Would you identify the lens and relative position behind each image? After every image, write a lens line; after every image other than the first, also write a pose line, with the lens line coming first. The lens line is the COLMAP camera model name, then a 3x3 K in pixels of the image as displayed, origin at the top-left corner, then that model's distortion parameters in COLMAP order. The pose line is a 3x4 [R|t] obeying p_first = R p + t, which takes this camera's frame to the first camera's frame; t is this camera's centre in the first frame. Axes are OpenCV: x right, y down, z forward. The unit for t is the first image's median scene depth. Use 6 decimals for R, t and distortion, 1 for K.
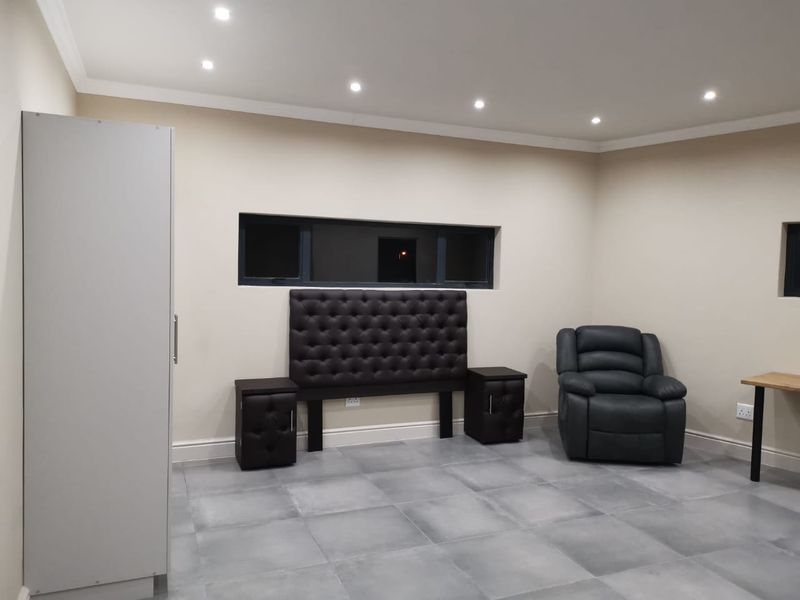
lens RADIAL K [[615.3, 0, 404.2], [0, 615.3, 297.5], [0, 0, 1]] dist [0.029880, -0.009824]
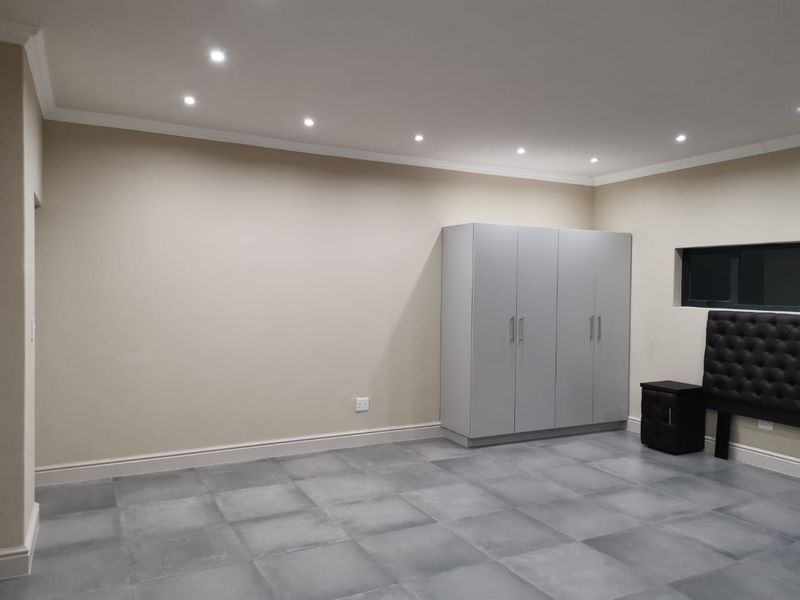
lens RADIAL K [[615.3, 0, 404.2], [0, 615.3, 297.5], [0, 0, 1]] dist [0.029880, -0.009824]
pose [[0.077907, -0.004445, -0.996951, 0.955244], [-0.058805, 0.998229, -0.009046, 0.006860], [0.995225, 0.059330, 0.077507, 0.350064]]
